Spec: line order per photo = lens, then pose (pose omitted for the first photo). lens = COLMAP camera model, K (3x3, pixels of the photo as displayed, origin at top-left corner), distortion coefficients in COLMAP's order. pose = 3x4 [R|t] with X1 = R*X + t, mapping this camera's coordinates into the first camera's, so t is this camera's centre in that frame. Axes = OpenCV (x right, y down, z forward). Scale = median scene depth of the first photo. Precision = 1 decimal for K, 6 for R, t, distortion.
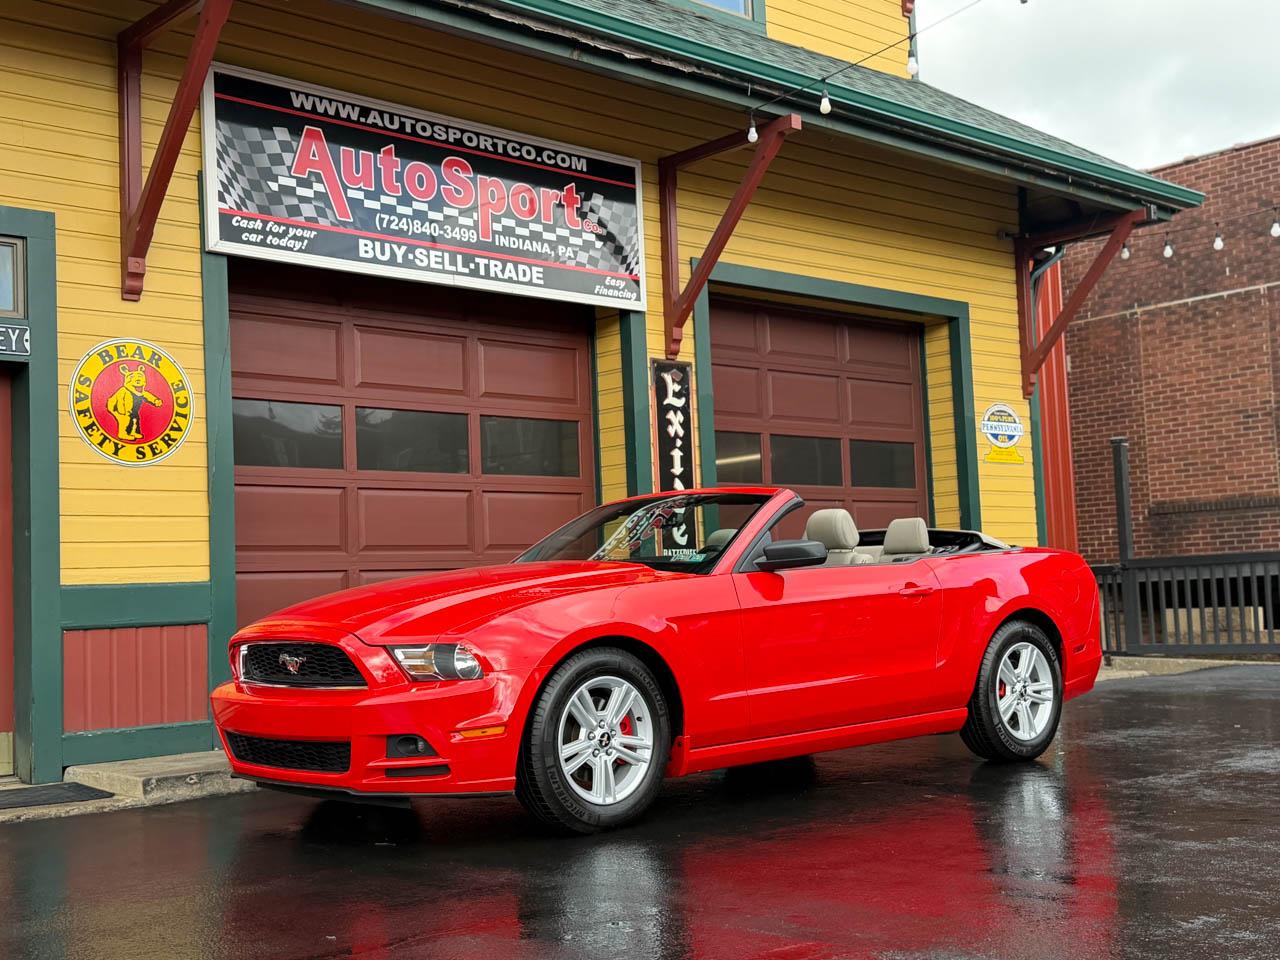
lens RADIAL K [[1535.2, 0, 653.9], [0, 1535.2, 487.0], [0, 0, 1]] dist [0.110189, 0.000000]
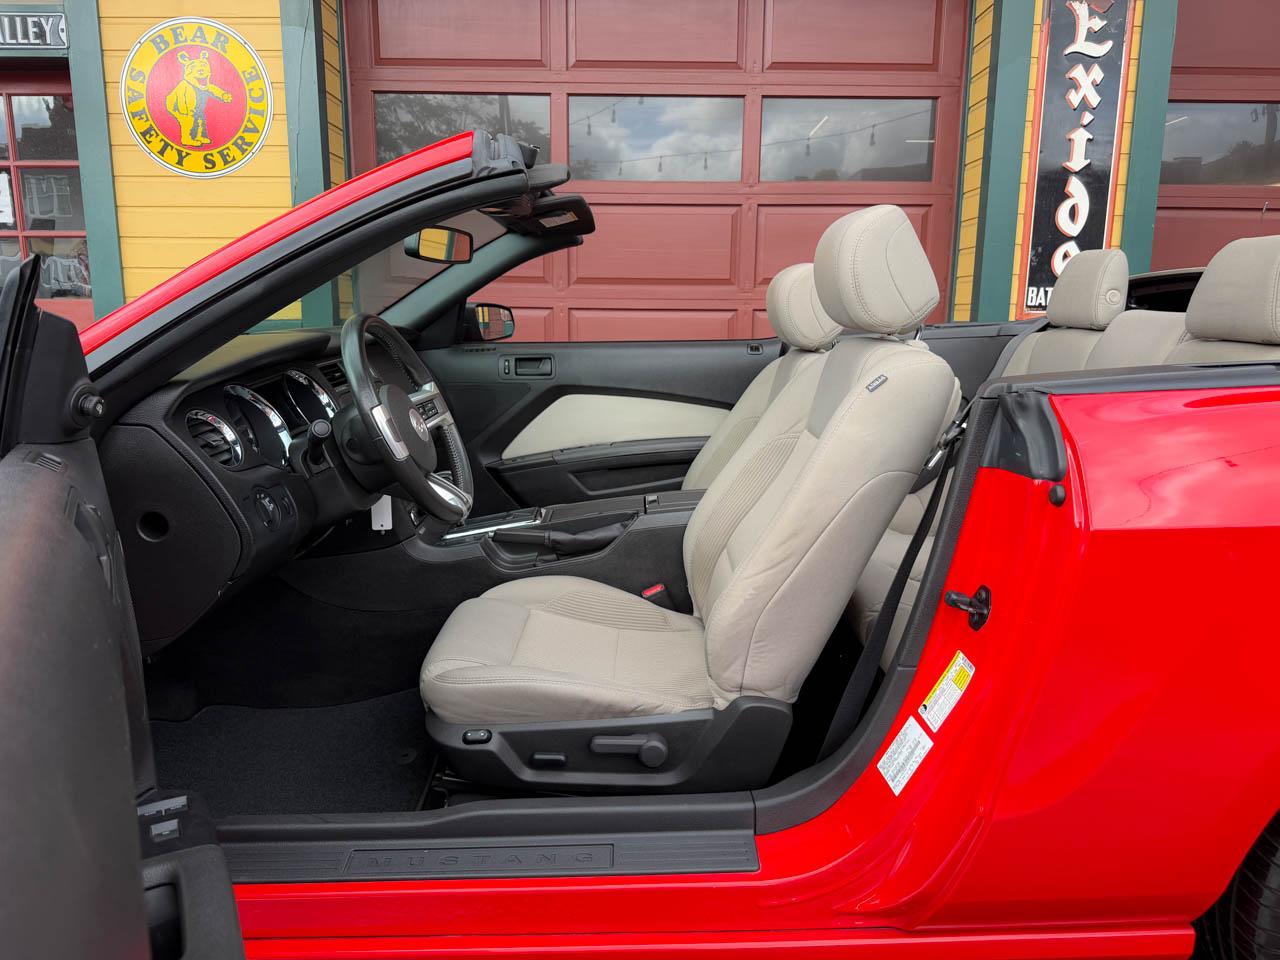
lens RADIAL K [[915.6, 0, 640.9], [0, 915.6, 483.6], [0, 0, 1]] dist [0.017436, -0.023665]
pose [[0.739153, 0.170045, -0.651718, 0.165141], [0.014945, 0.963227, 0.268274, 0.013496], [0.673371, -0.208035, 0.709431, 0.617406]]
